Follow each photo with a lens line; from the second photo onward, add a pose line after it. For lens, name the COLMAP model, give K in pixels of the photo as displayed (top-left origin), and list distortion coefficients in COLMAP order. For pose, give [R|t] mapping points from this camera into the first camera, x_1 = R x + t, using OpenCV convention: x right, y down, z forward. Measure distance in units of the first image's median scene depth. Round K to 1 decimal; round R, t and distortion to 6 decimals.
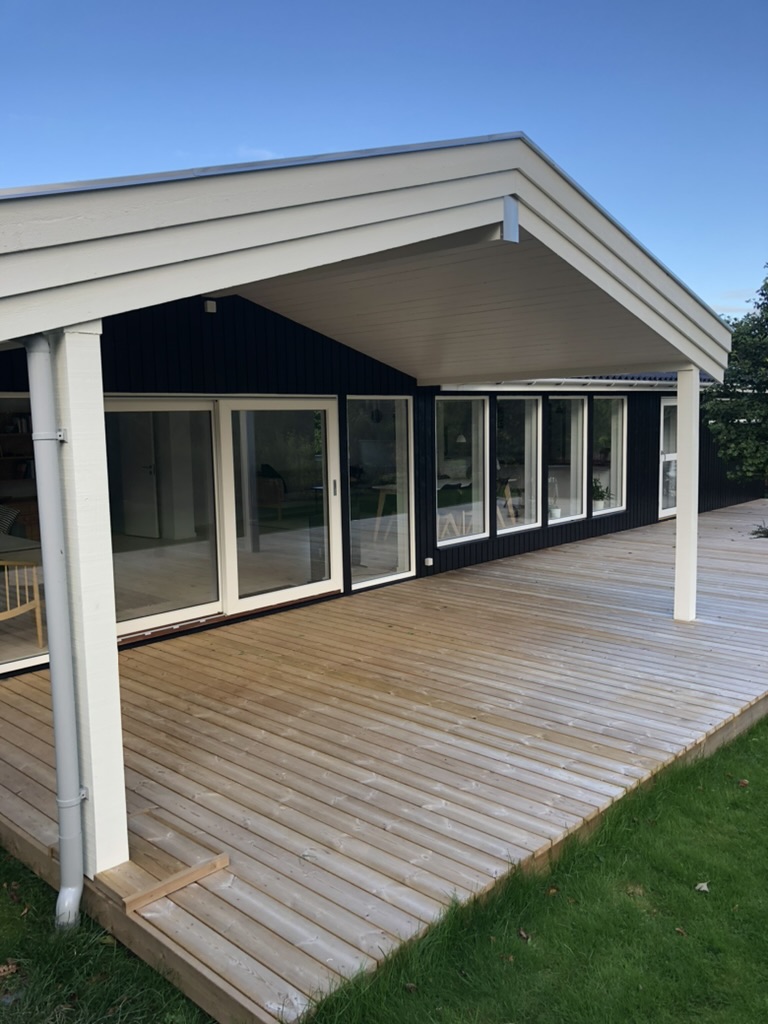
lens RADIAL K [[847.4, 0, 385.5], [0, 847.4, 509.5], [0, 0, 1]] dist [0.025154, 0.004299]
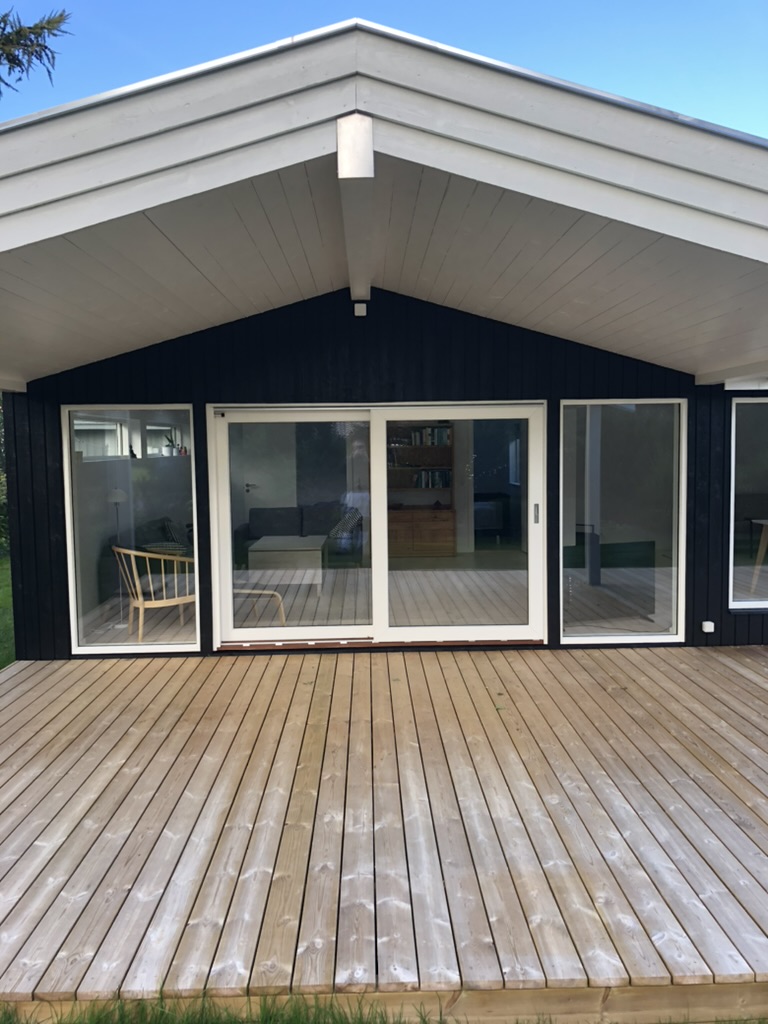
lens RADIAL K [[847.4, 0, 385.5], [0, 847.4, 509.5], [0, 0, 1]] dist [0.025154, 0.004299]
pose [[0.681031, 0.066211, -0.729255, 0.430292], [-0.079561, 0.996698, 0.016193, -0.031142], [0.727919, 0.046992, 0.684051, 0.330228]]
